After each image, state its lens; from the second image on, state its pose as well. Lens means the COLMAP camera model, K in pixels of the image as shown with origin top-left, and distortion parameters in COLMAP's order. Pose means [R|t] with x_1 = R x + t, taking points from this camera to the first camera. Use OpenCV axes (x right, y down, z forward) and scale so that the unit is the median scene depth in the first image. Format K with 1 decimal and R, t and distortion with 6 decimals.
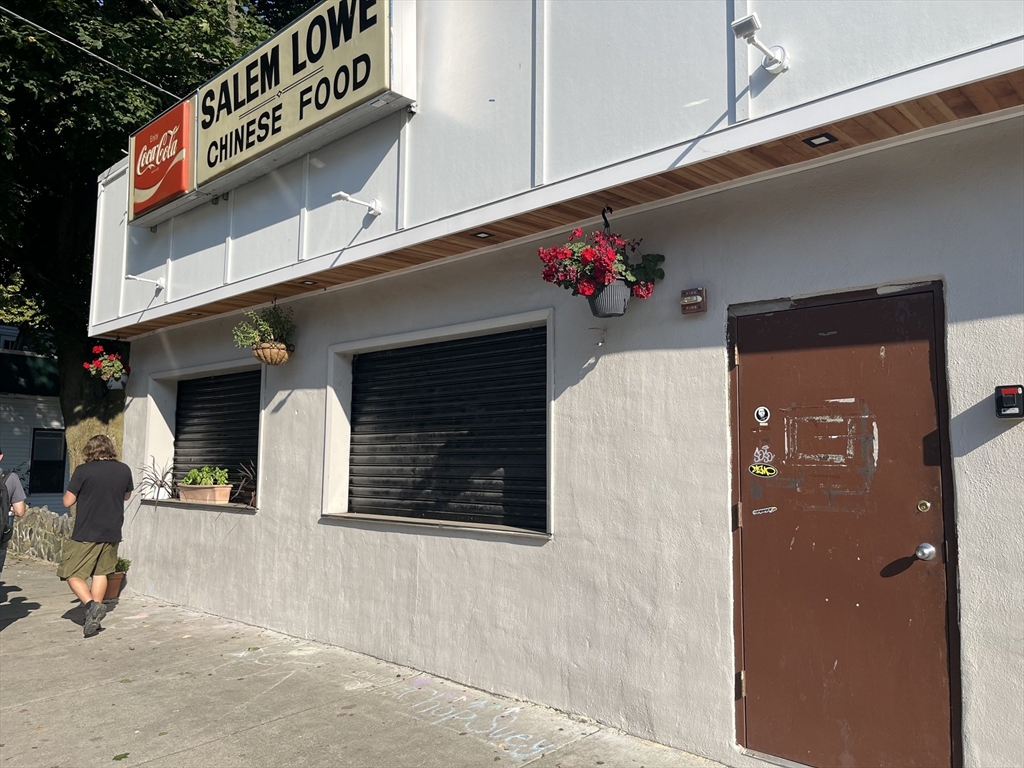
lens RADIAL K [[776.9, 0, 506.3], [0, 776.9, 386.6], [0, 0, 1]] dist [0.041924, -0.064762]
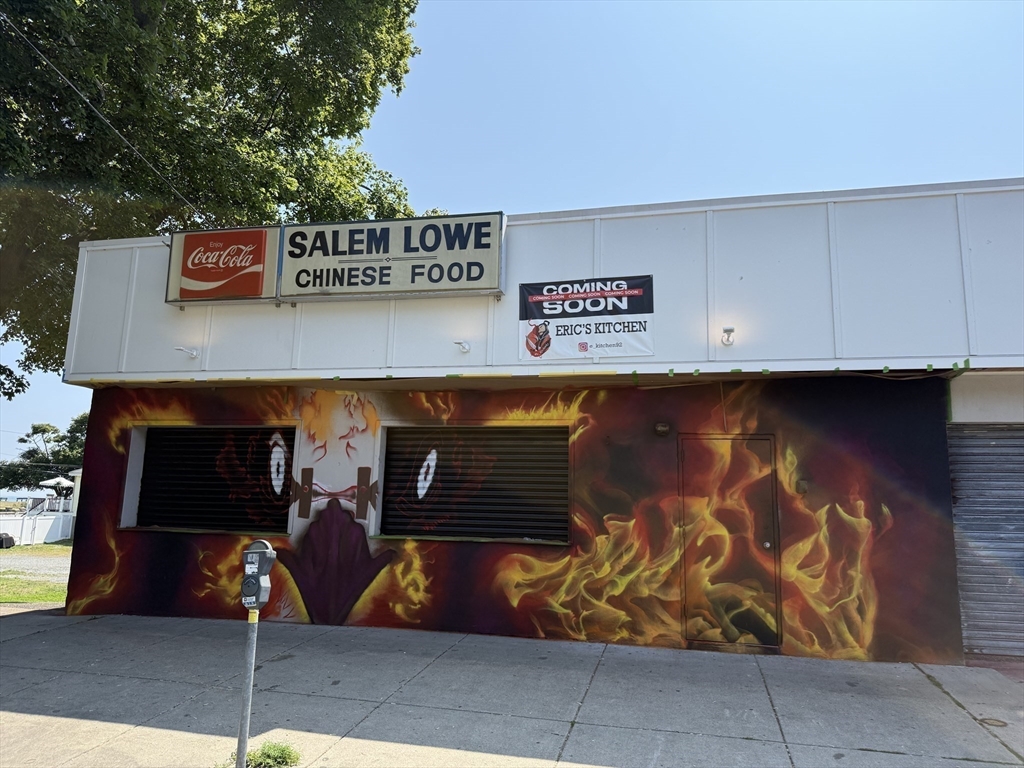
lens RADIAL K [[732.1, 0, 509.1], [0, 732.1, 385.8], [0, 0, 1]] dist [0.061084, -0.008018]
pose [[0.868587, 0.095272, 0.486291, -0.831170], [-0.066831, 0.994900, -0.075547, -0.036490], [-0.491009, 0.033120, 0.870525, -0.402649]]
